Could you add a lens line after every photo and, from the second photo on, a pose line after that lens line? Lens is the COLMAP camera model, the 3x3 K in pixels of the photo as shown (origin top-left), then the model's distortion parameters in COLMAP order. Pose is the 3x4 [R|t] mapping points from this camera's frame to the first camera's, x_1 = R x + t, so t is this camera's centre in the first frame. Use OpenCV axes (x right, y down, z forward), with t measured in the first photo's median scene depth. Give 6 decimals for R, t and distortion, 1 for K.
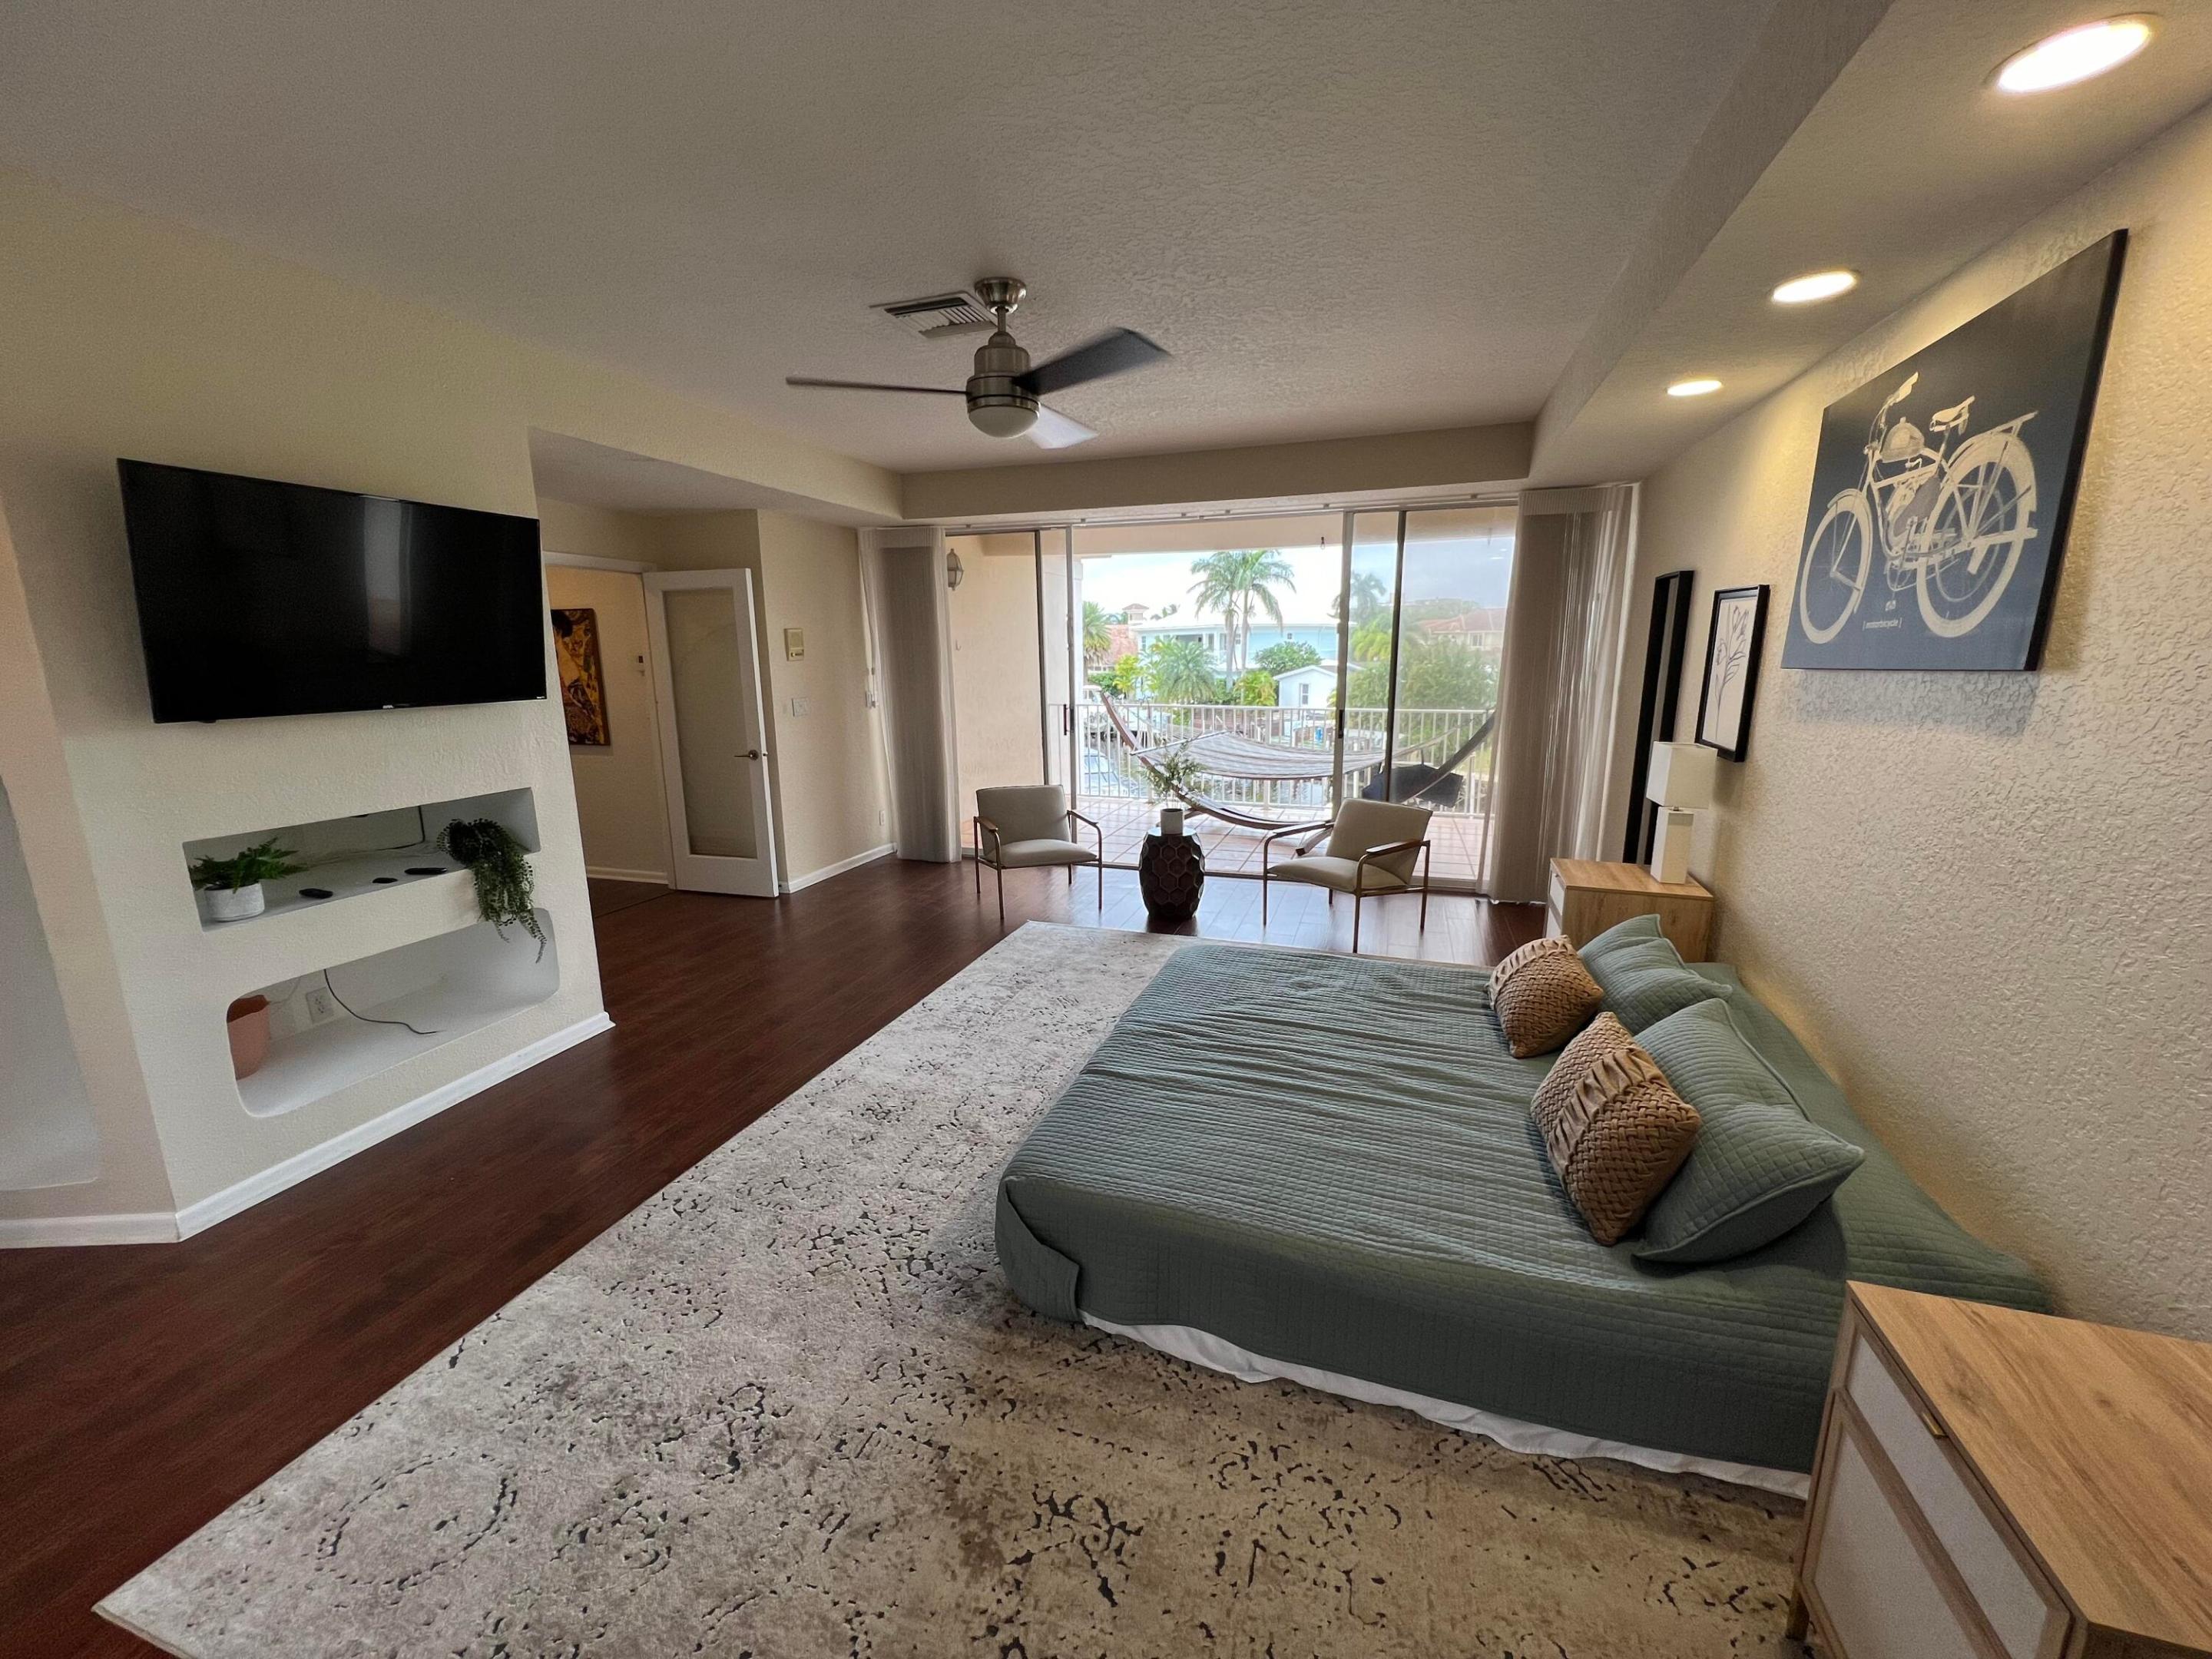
lens RADIAL K [[884.3, 0, 1106.0], [0, 884.3, 829.5], [0, 0, 1]] dist [-0.000406, -0.000303]
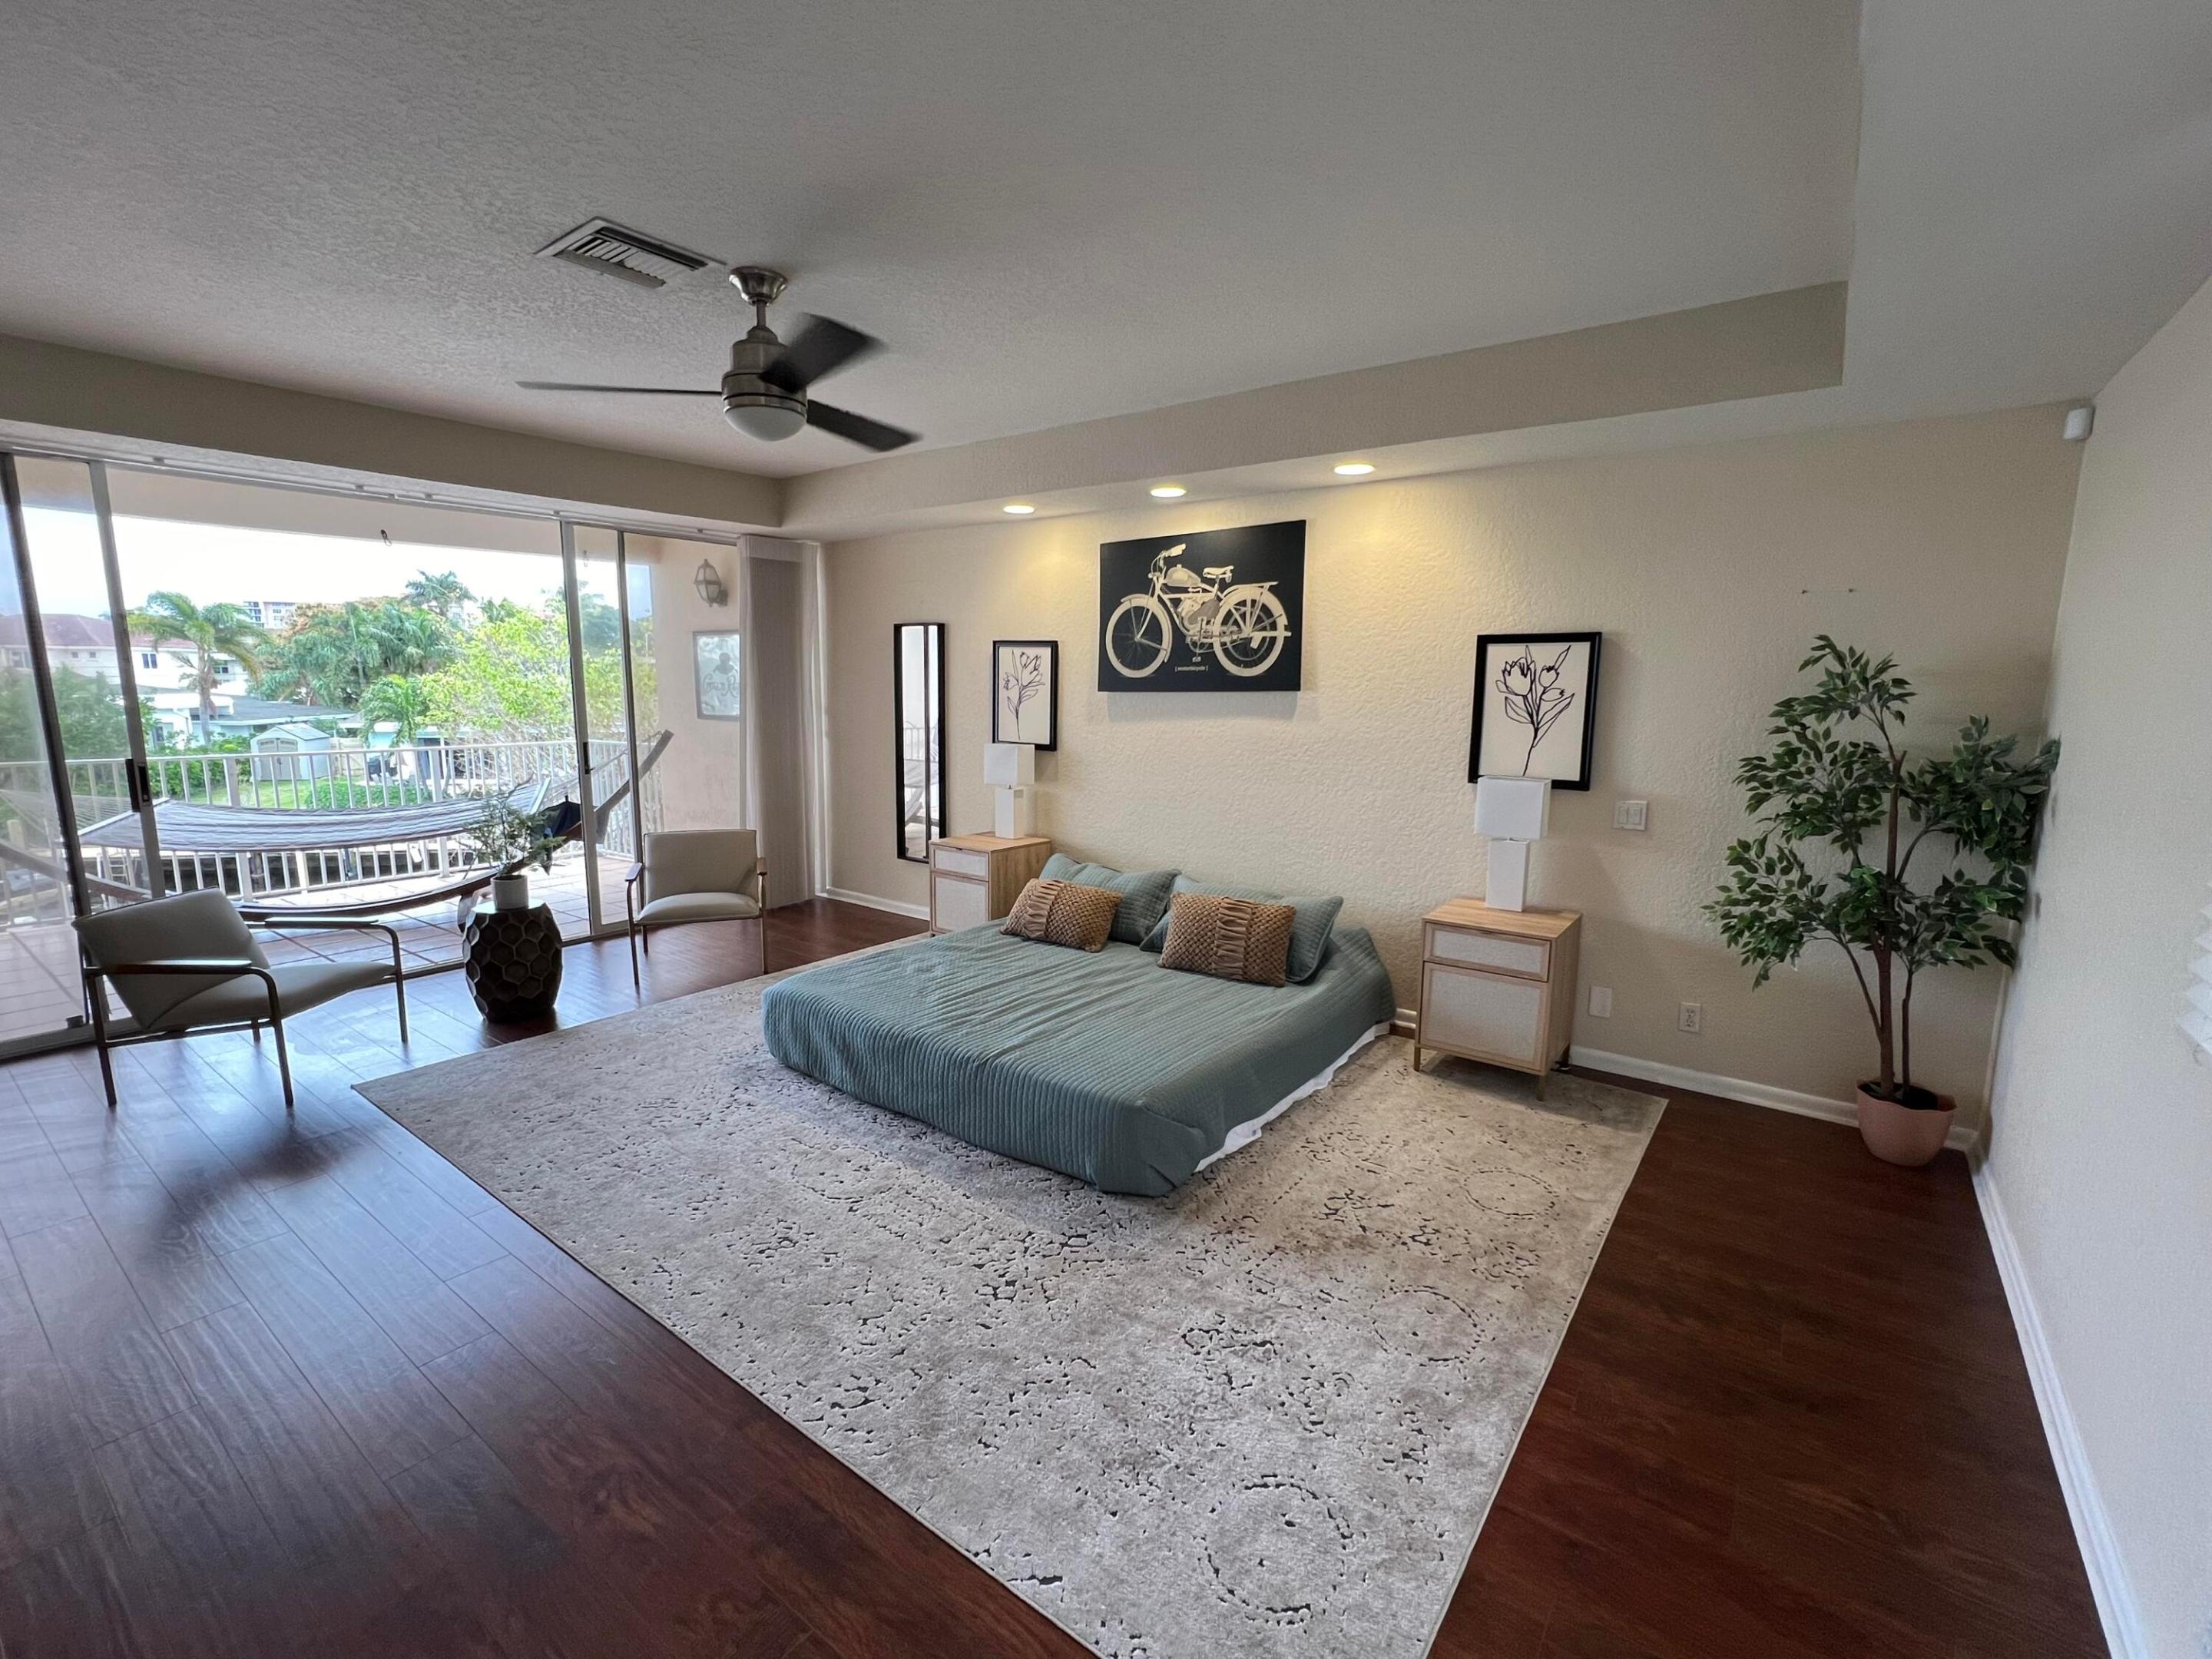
lens RADIAL K [[962.7, 0, 1106.0], [0, 962.7, 829.5], [0, 0, 1]] dist [-0.001913, -0.000315]
pose [[0.319375, -0.135544, 0.937885, -1.152004], [0.176663, 0.980883, 0.081600, -0.082920], [-0.931016, 0.139629, 0.337215, 0.467845]]
